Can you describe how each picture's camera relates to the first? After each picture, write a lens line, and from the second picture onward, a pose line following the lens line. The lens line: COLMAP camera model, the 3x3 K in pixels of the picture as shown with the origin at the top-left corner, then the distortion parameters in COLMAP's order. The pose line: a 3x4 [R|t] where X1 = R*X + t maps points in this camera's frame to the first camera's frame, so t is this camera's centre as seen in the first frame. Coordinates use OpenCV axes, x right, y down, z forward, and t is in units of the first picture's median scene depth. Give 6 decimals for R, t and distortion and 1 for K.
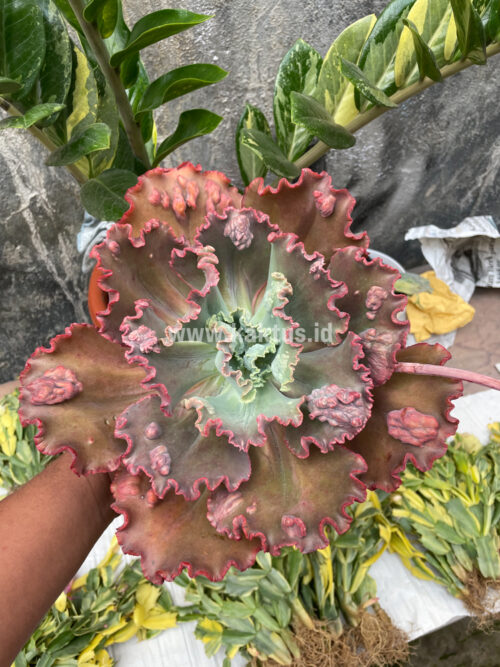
lens RADIAL K [[515.6, 0, 253.4], [0, 515.6, 330.5], [0, 0, 1]] dist [0.067552, 0.001293]
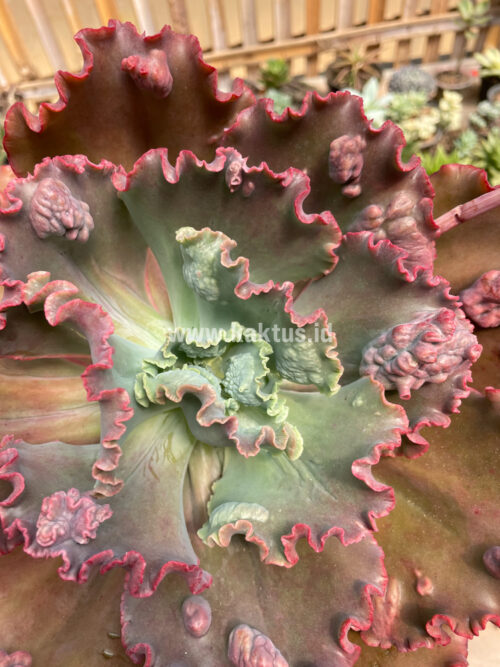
lens RADIAL K [[520.7, 0, 246.8], [0, 520.7, 333.2], [0, 0, 1]] dist [0.063036, -0.117524]
pose [[0.724505, -0.654280, 0.216819, -0.086140], [0.620054, 0.756052, 0.209566, -0.104230], [-0.301042, -0.017392, 0.953452, 0.491279]]
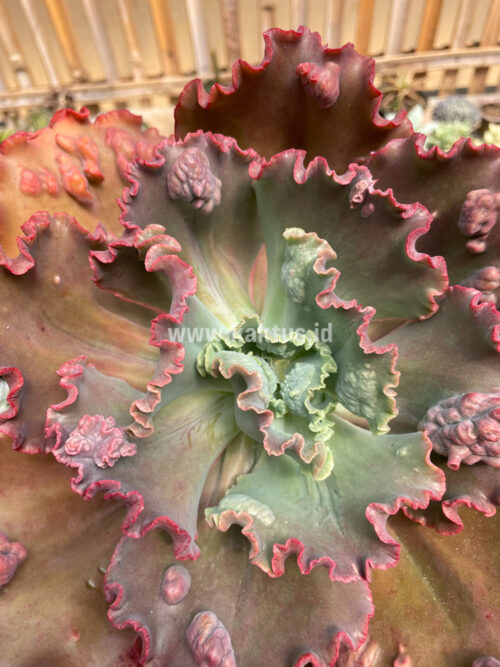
lens RADIAL K [[520.7, 0, 246.8], [0, 520.7, 333.2], [0, 0, 1]] dist [0.063036, -0.117524]
pose [[0.936695, -0.346074, 0.053240, -0.063432], [0.342816, 0.937373, 0.061719, -0.060856], [-0.071265, -0.039561, 0.996673, 0.467820]]
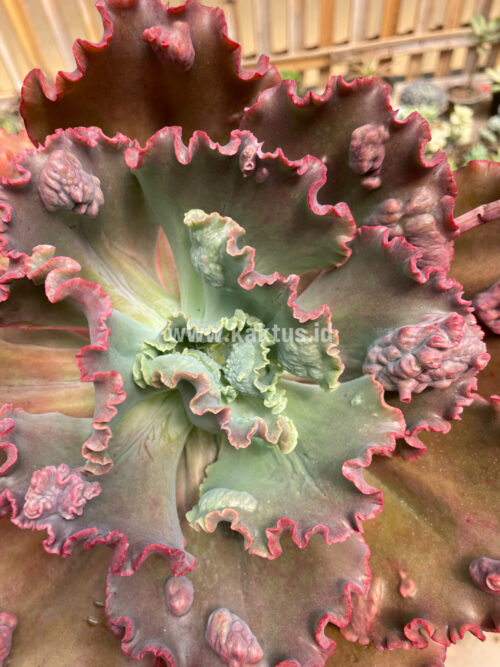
lens RADIAL K [[520.7, 0, 246.8], [0, 520.7, 333.2], [0, 0, 1]] dist [0.063036, -0.117524]
pose [[0.781718, -0.604561, 0.153042, -0.059394], [0.567848, 0.791478, 0.226080, -0.104309], [-0.257809, -0.089826, 0.962011, 0.493709]]
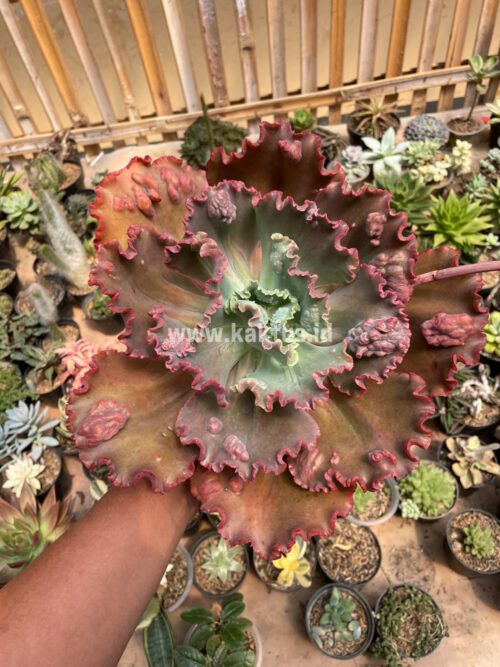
lens RADIAL K [[515.6, 0, 253.4], [0, 515.6, 330.5], [0, 0, 1]] dist [0.067552, 0.001293]
pose [[0.931290, -0.357122, 0.071847, -0.132070], [0.350351, 0.932106, 0.091827, -0.045440], [-0.099763, -0.060346, 0.993180, 0.005863]]
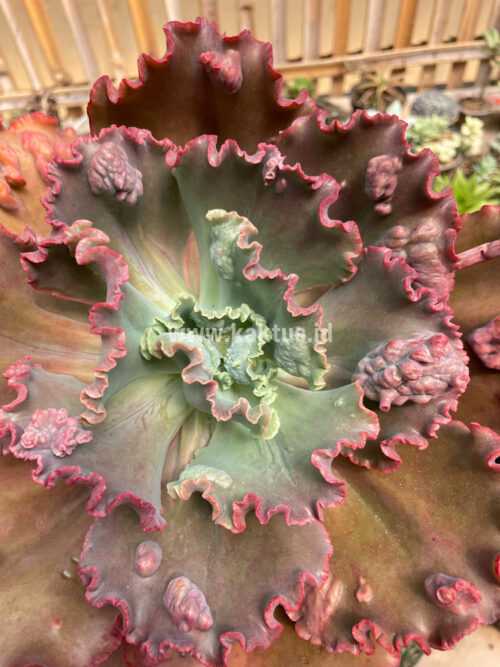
lens RADIAL K [[519.3, 0, 248.4], [0, 519.3, 334.7], [0, 0, 1]] dist [0.064397, -0.118698]
pose [[0.875602, -0.464442, 0.132722, -0.059583], [0.451612, 0.884617, 0.116186, -0.041165], [-0.171370, -0.041794, 0.984320, 0.432096]]
